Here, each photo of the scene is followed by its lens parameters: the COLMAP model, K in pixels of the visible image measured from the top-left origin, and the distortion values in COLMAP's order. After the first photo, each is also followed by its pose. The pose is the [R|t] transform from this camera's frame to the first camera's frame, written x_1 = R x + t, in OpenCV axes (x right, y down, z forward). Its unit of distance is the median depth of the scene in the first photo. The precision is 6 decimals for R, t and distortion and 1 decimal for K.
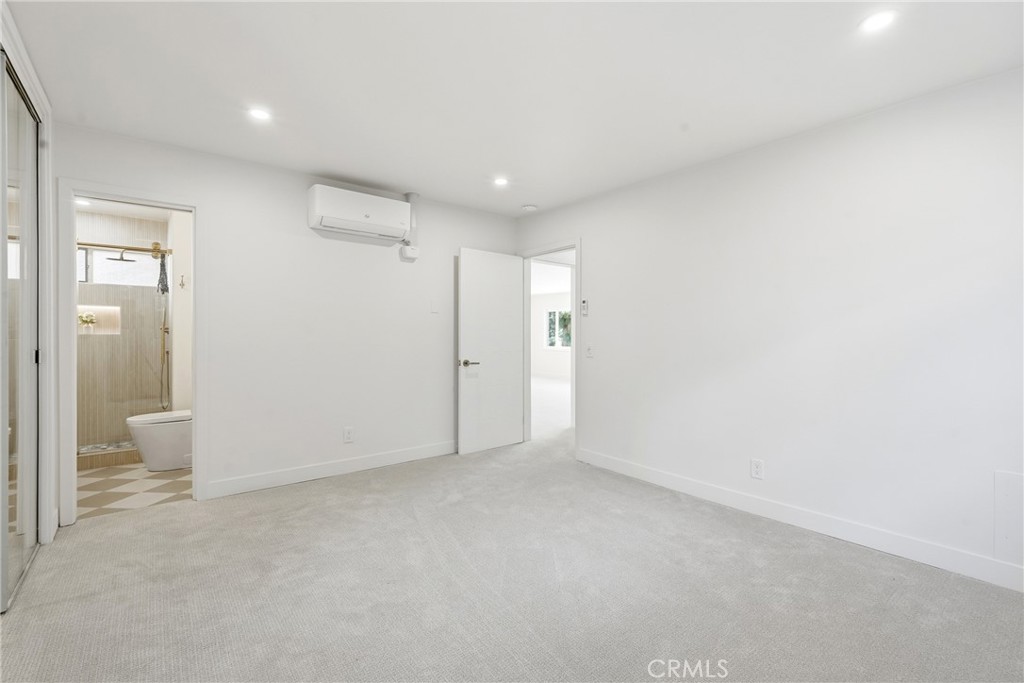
lens RADIAL K [[462.0, 0, 512.4], [0, 462.0, 338.0], [0, 0, 1]] dist [0.001384, 0.000281]
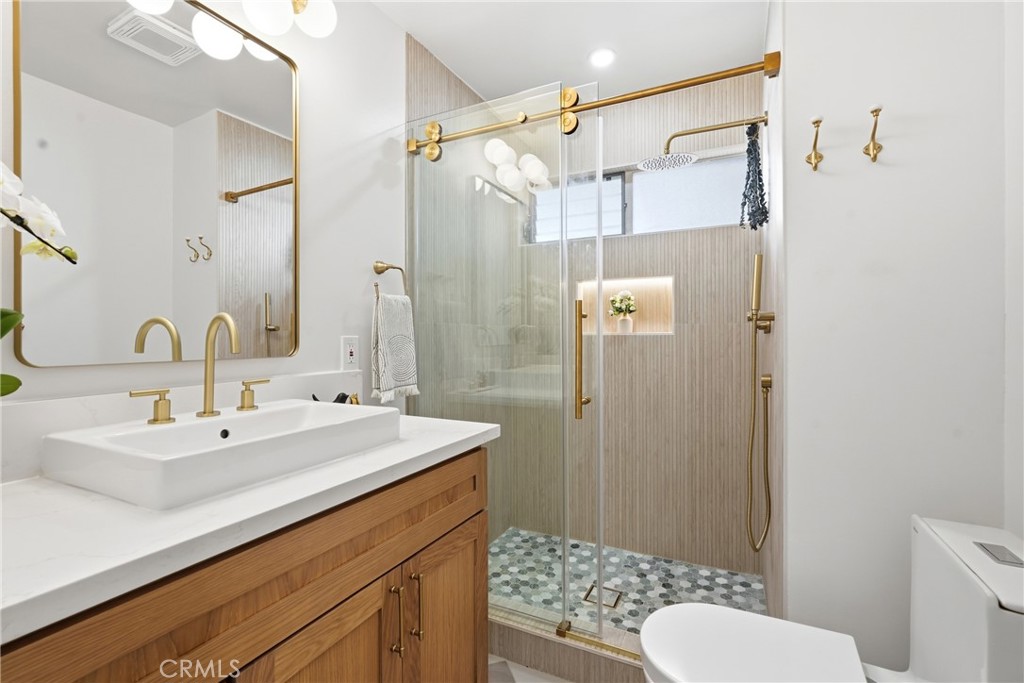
lens RADIAL K [[462.0, 0, 511.8], [0, 462.0, 335.9], [0, 0, 1]] dist [0.001384, 0.000281]
pose [[0.428197, 0.001249, -0.903685, -0.496792], [0.003315, 0.999990, 0.002953, -0.008275], [0.903679, -0.004260, 0.428189, 0.656402]]
